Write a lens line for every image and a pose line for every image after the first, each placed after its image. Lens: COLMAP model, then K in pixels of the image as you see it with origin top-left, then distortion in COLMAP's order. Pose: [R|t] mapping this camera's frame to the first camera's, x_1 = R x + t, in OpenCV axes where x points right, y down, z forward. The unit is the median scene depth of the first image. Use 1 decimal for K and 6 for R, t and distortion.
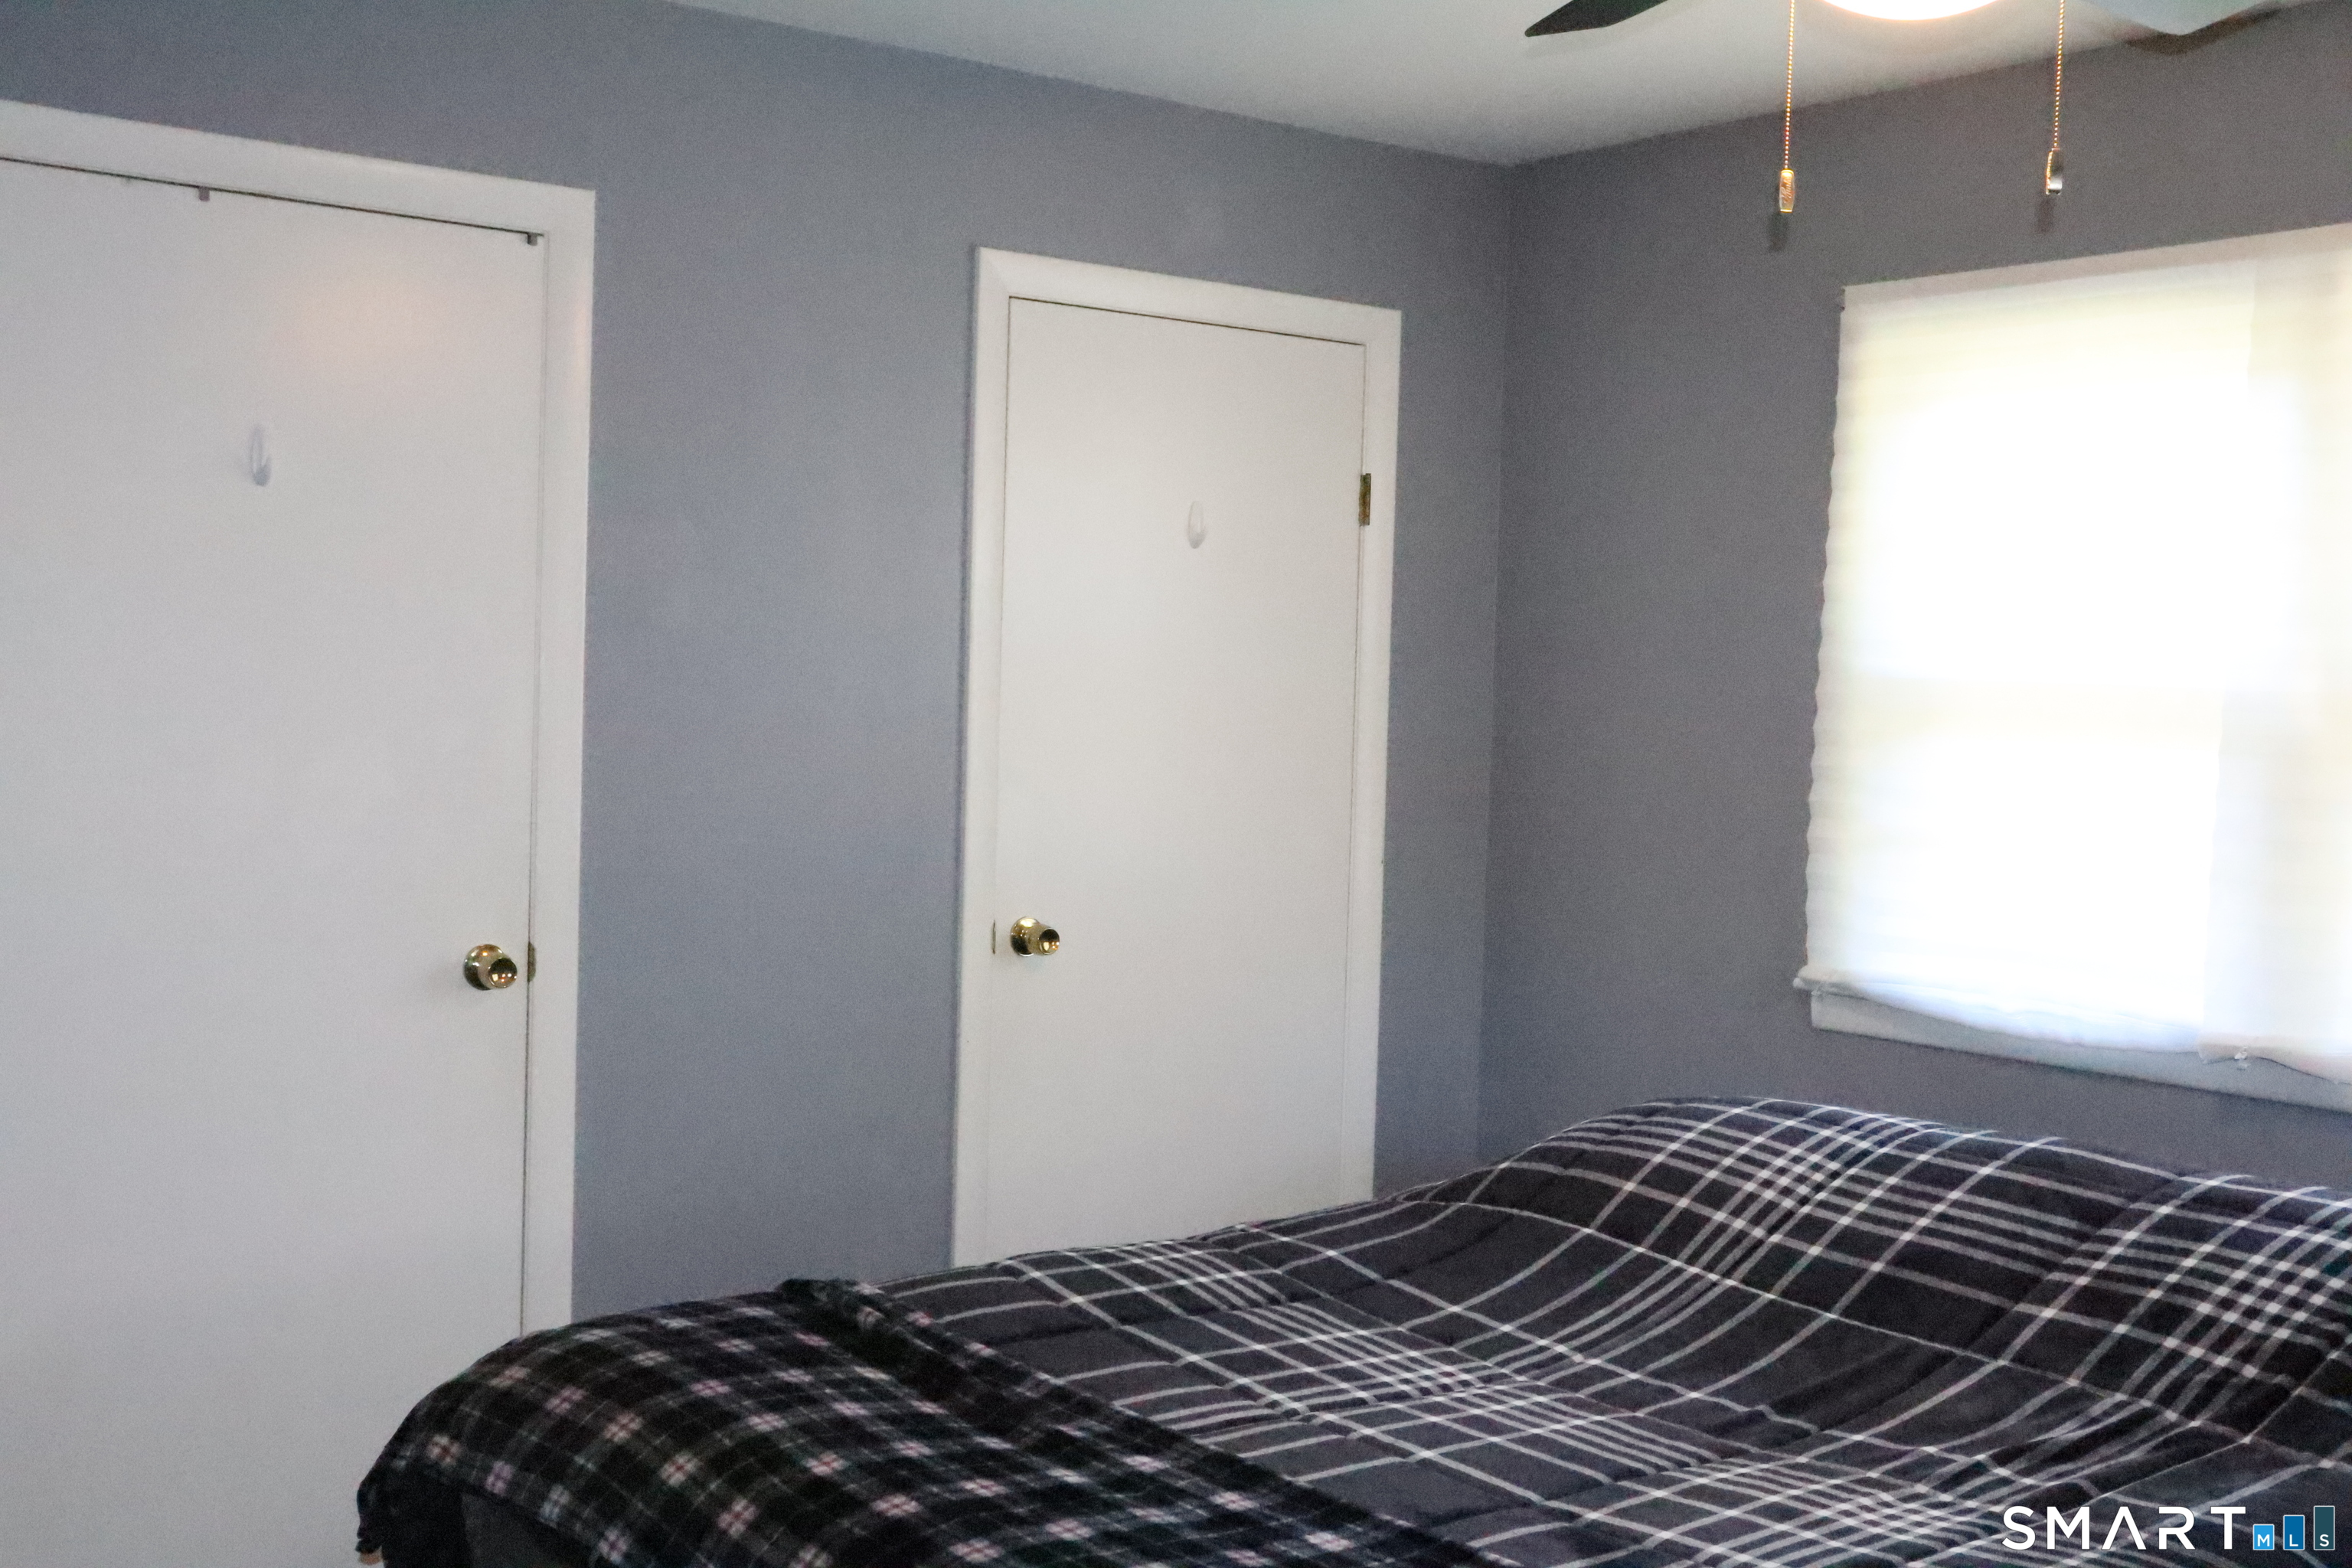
lens RADIAL K [[2590.3, 0, 1149.8], [0, 2590.3, 782.8], [0, 0, 1]] dist [-0.016254, 0.151025]
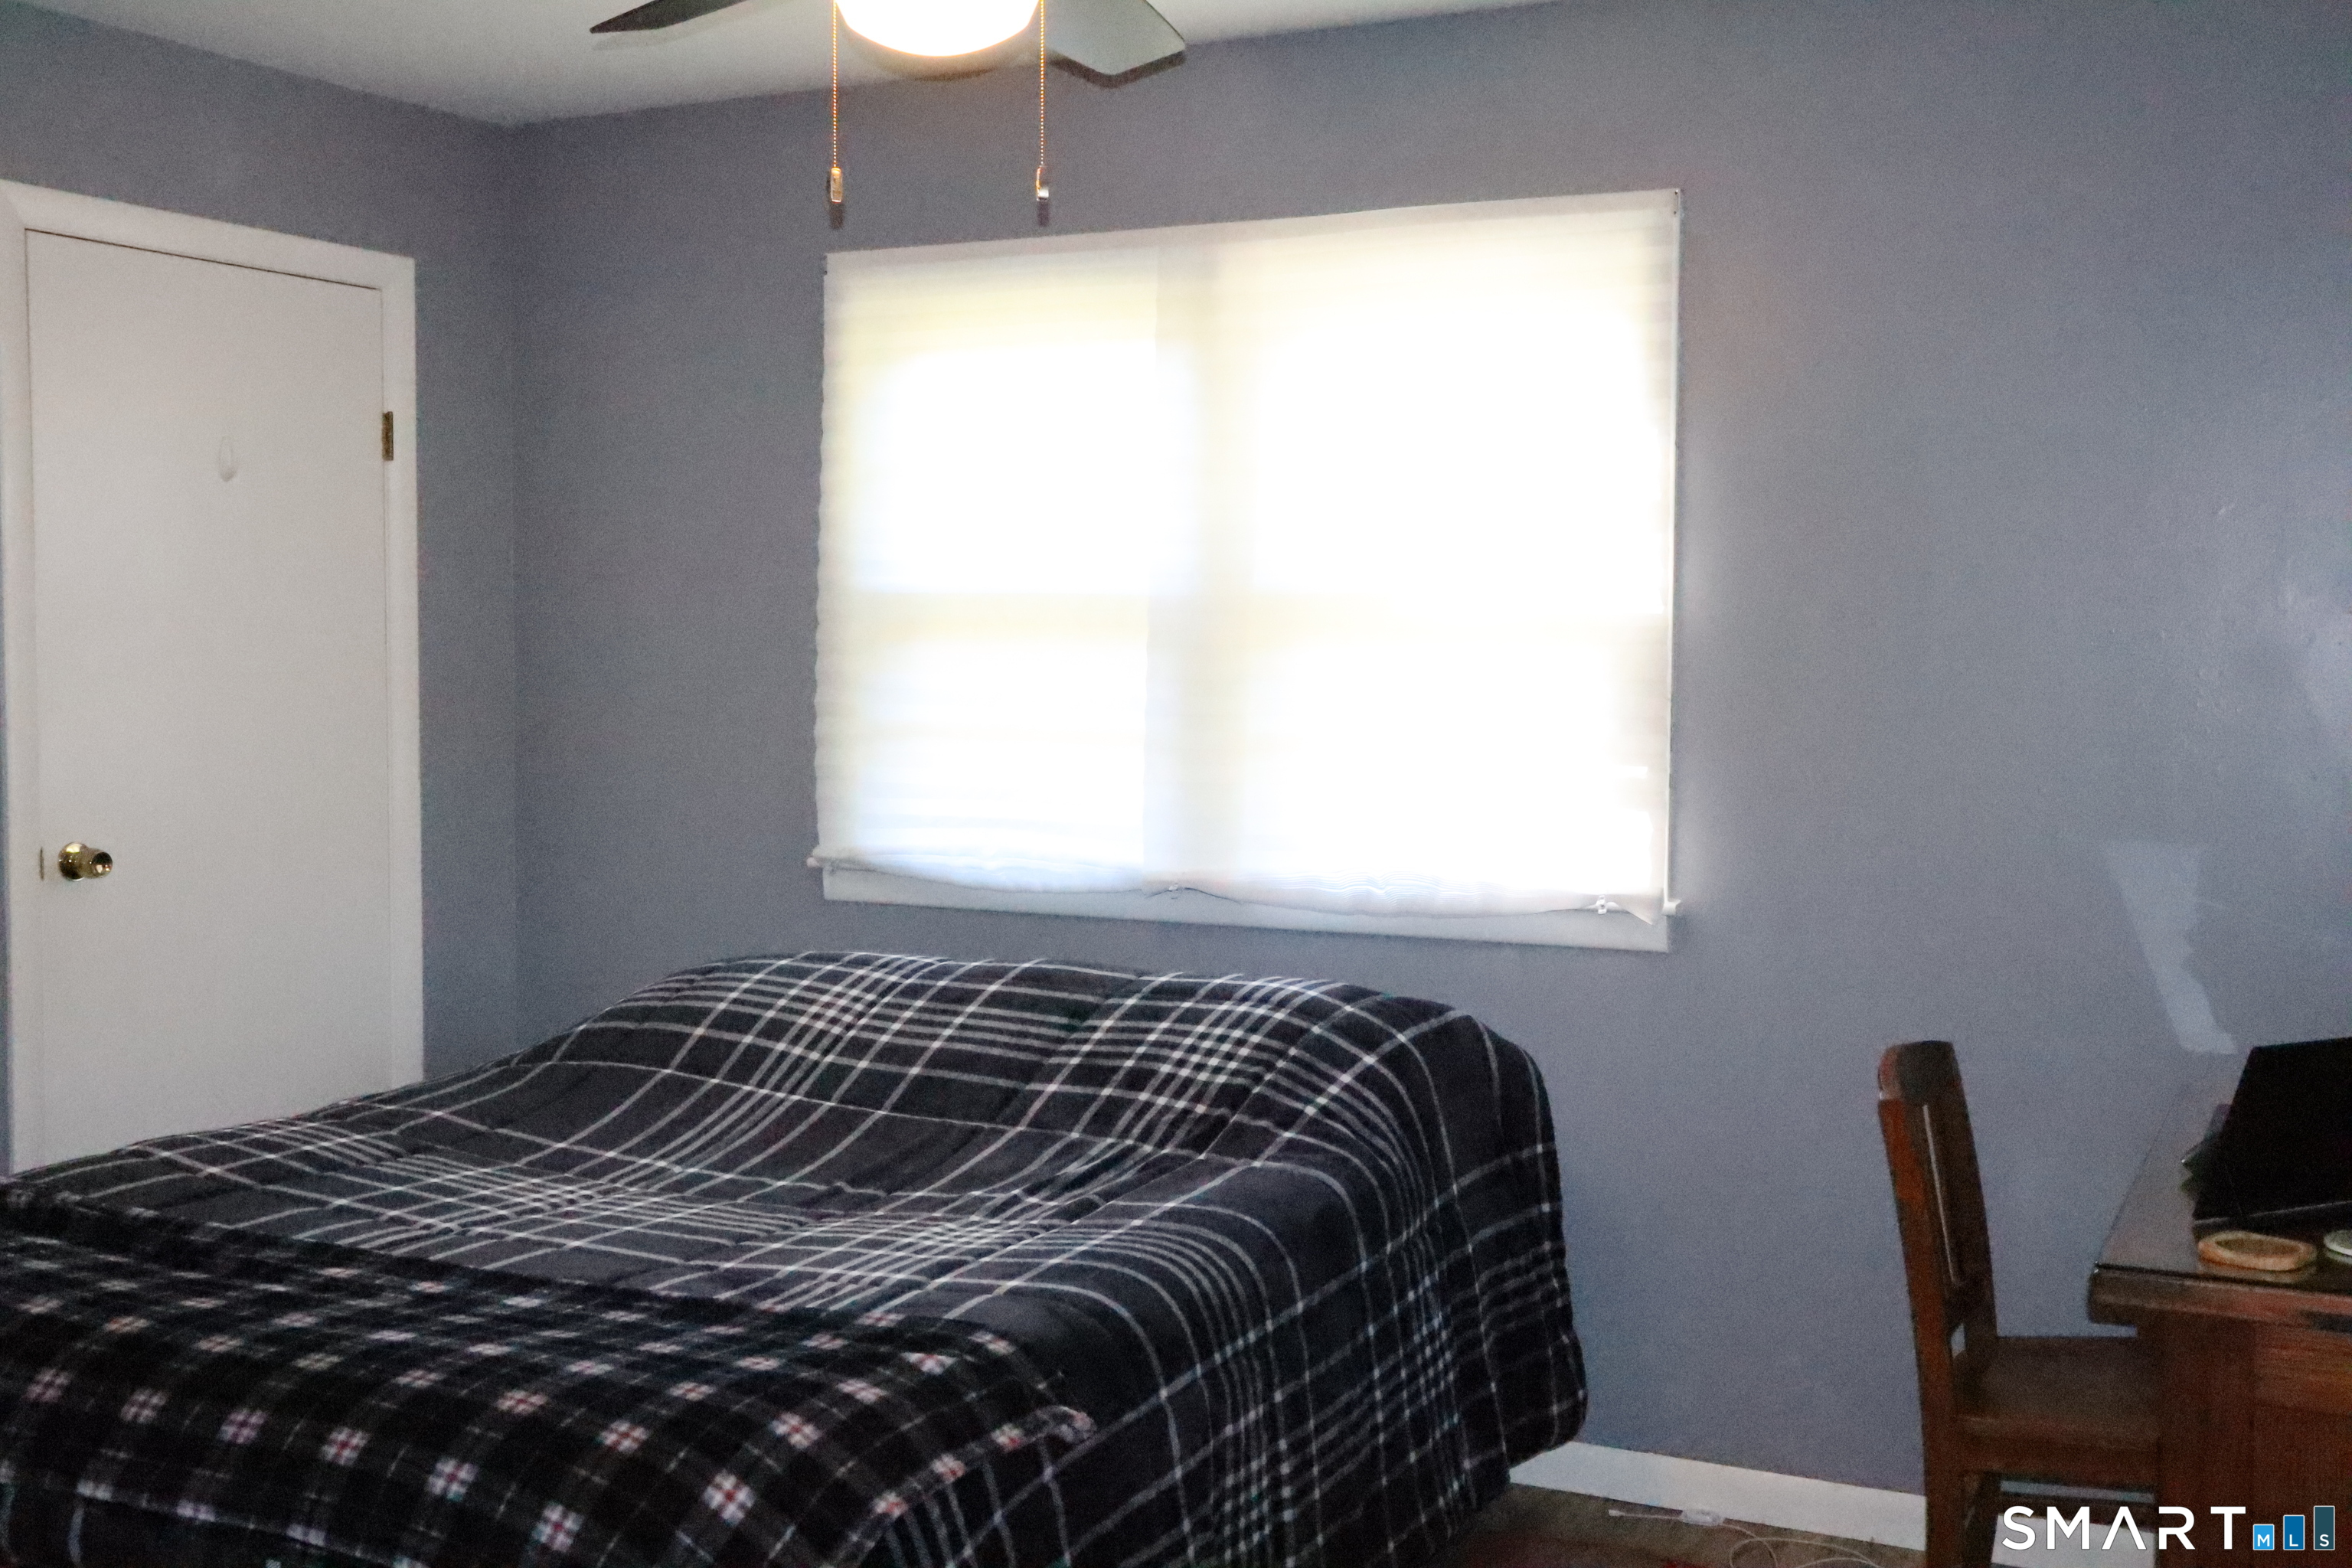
lens RADIAL K [[2590.3, 0, 1149.8], [0, 2590.3, 782.8], [0, 0, 1]] dist [-0.016254, 0.151025]
pose [[0.915088, -0.045583, 0.400670, -0.101174], [0.037268, 0.998898, 0.028524, 0.021999], [-0.401529, -0.011170, 0.915778, -0.158499]]
